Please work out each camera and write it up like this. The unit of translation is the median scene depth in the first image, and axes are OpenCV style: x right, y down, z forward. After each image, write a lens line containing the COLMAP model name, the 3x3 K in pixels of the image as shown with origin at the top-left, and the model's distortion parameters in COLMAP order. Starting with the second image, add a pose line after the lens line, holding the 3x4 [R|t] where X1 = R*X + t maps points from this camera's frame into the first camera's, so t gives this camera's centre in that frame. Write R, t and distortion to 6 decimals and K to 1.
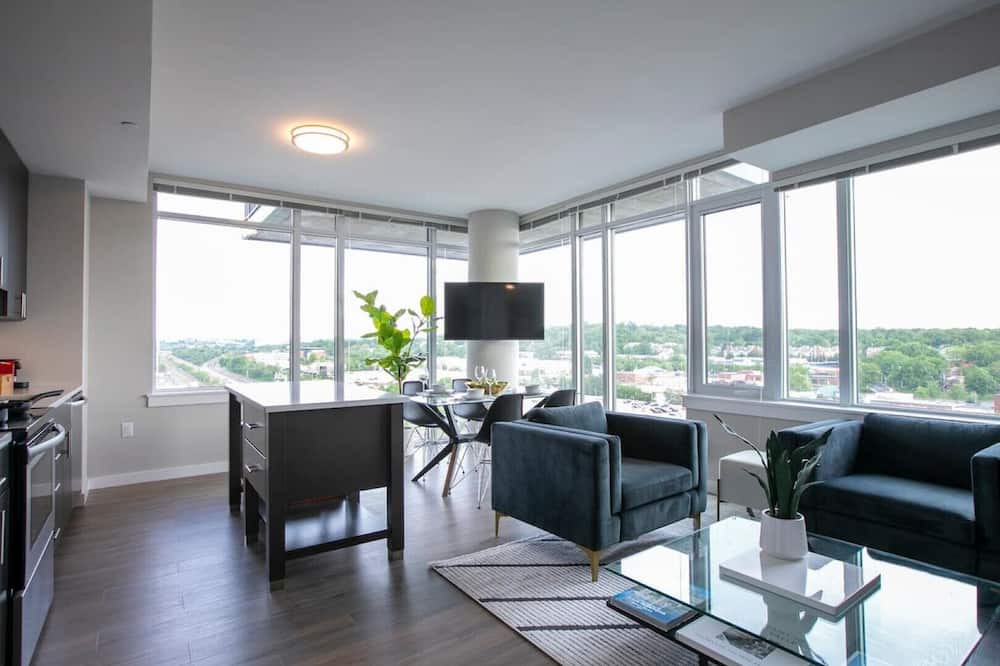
lens RADIAL K [[507.6, 0, 498.1], [0, 507.6, 332.6], [0, 0, 1]] dist [-0.004922, -0.000742]
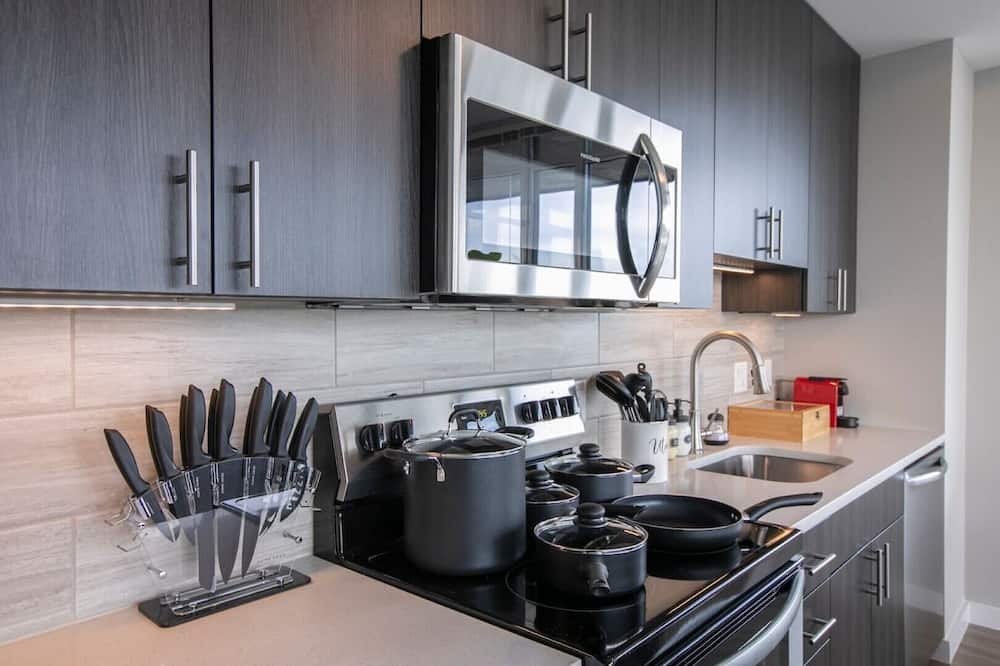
lens RADIAL K [[702.7, 0, 498.0], [0, 702.7, 327.4], [0, 0, 1]] dist [0.035677, 0.001405]
pose [[0.224659, 0.029903, -0.973979, -0.211260], [0.014563, 0.999314, 0.034040, -0.041854], [0.974329, -0.021832, 0.224070, 0.394113]]
